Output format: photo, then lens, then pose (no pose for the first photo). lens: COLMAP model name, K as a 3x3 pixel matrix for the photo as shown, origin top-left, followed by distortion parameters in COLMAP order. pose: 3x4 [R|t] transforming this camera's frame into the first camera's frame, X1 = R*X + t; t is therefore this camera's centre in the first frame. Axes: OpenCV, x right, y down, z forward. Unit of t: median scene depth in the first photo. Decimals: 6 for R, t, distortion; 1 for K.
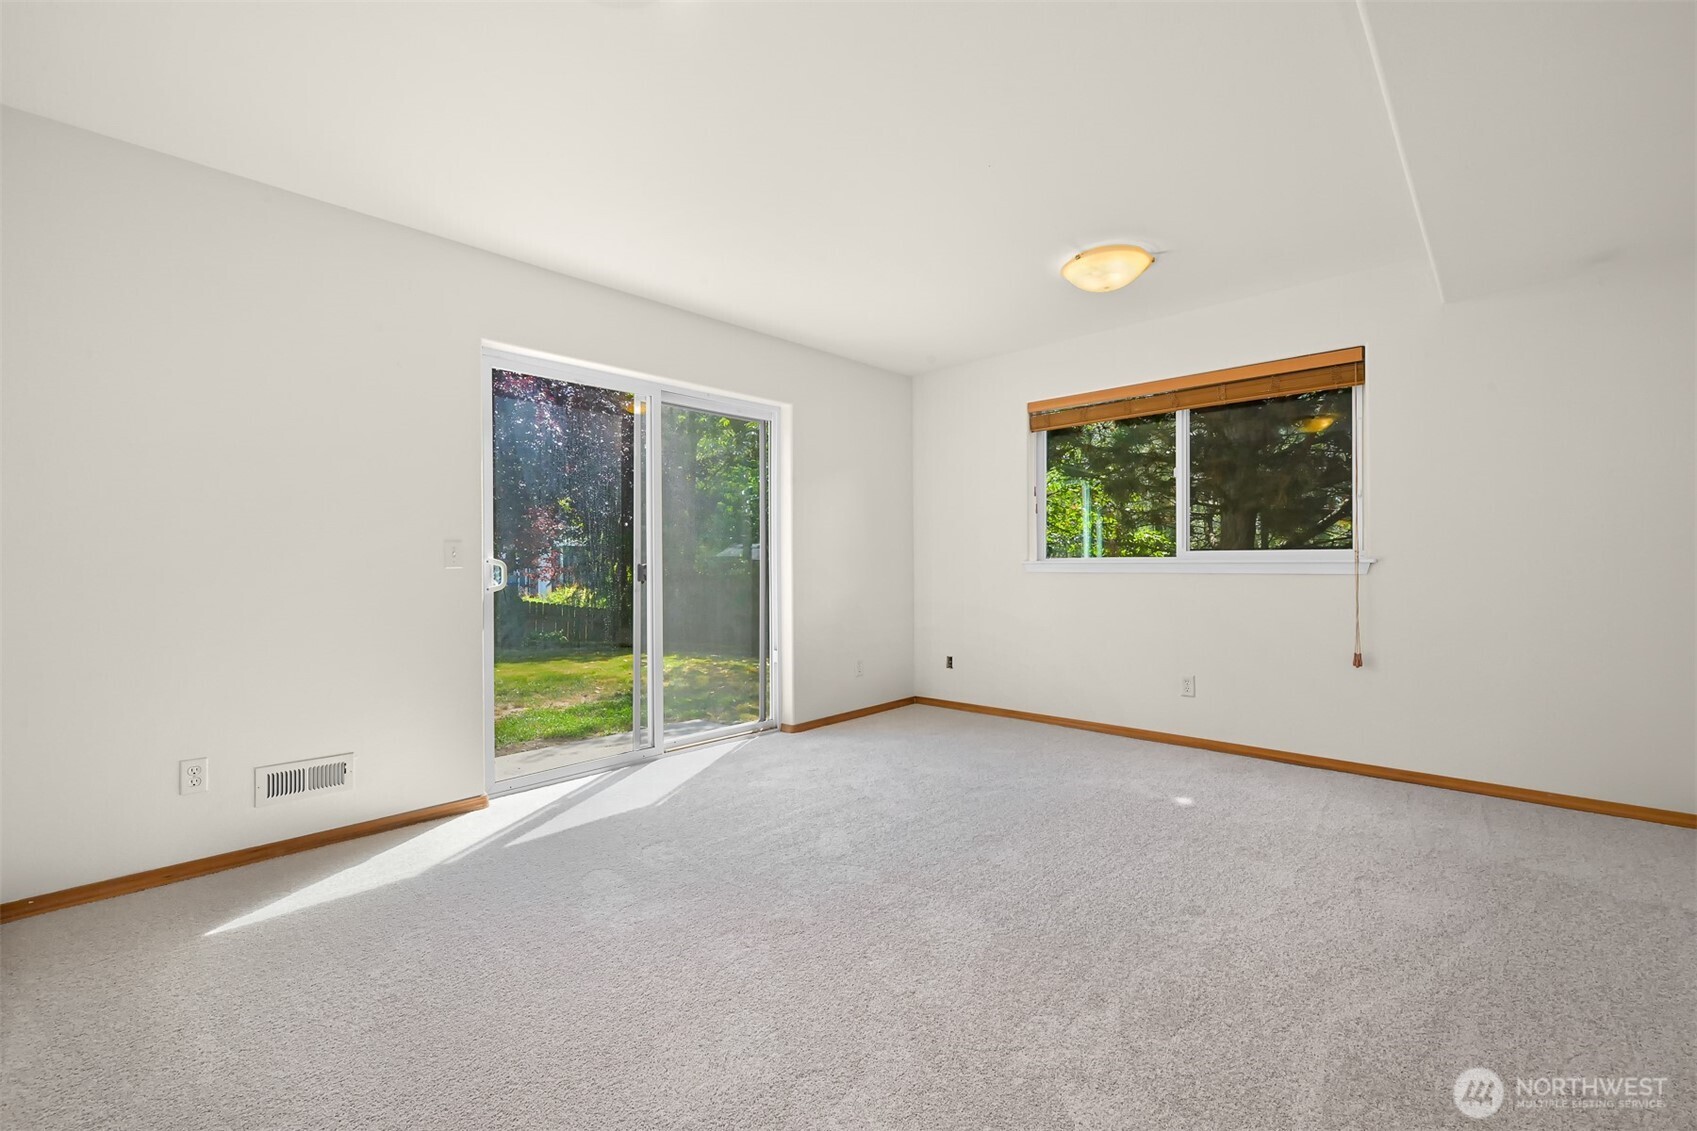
lens RADIAL K [[698.5, 0, 854.2], [0, 698.5, 562.0], [0, 0, 1]] dist [-0.001684, -0.000463]
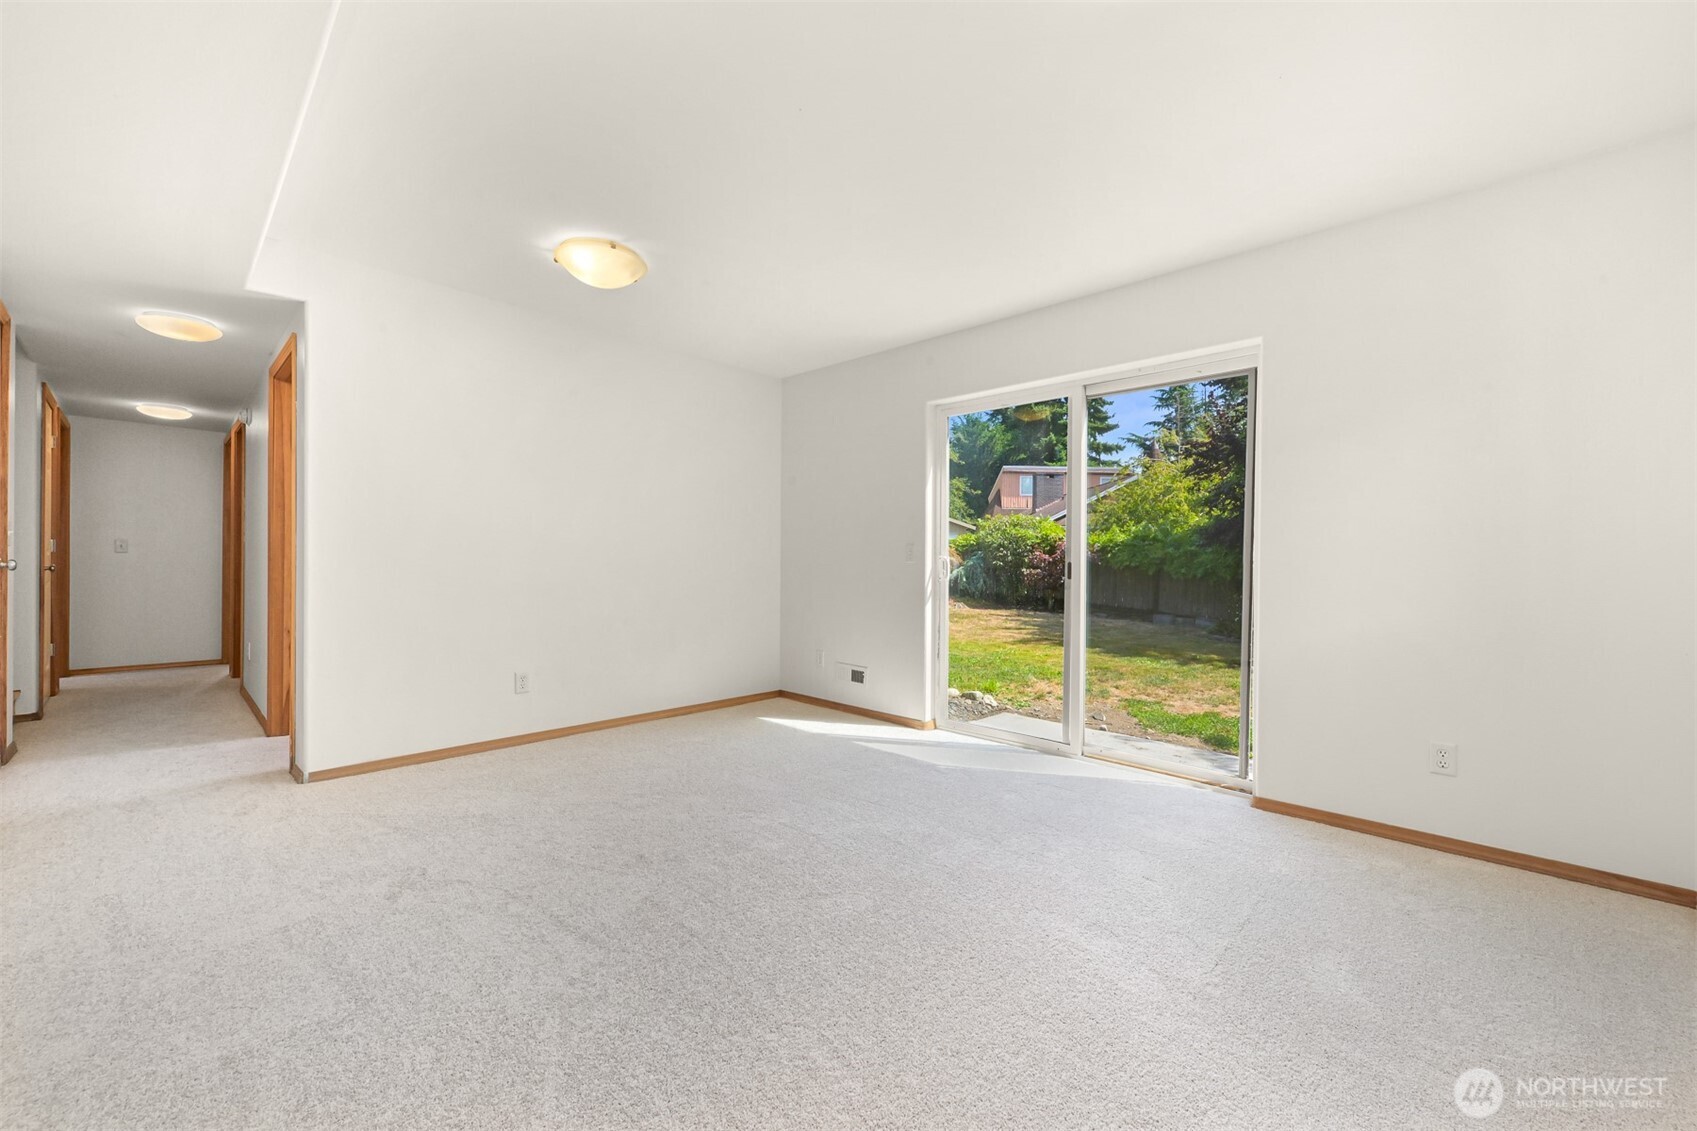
lens RADIAL K [[669.3, 0, 854.0], [0, 669.3, 562.6], [0, 0, 1]] dist [0.001638, 0.000061]
pose [[-0.011534, 0.012374, -0.999857, 0.822184], [-0.007001, 0.999898, 0.012455, -0.007985], [0.999909, 0.007144, -0.011446, 0.852595]]
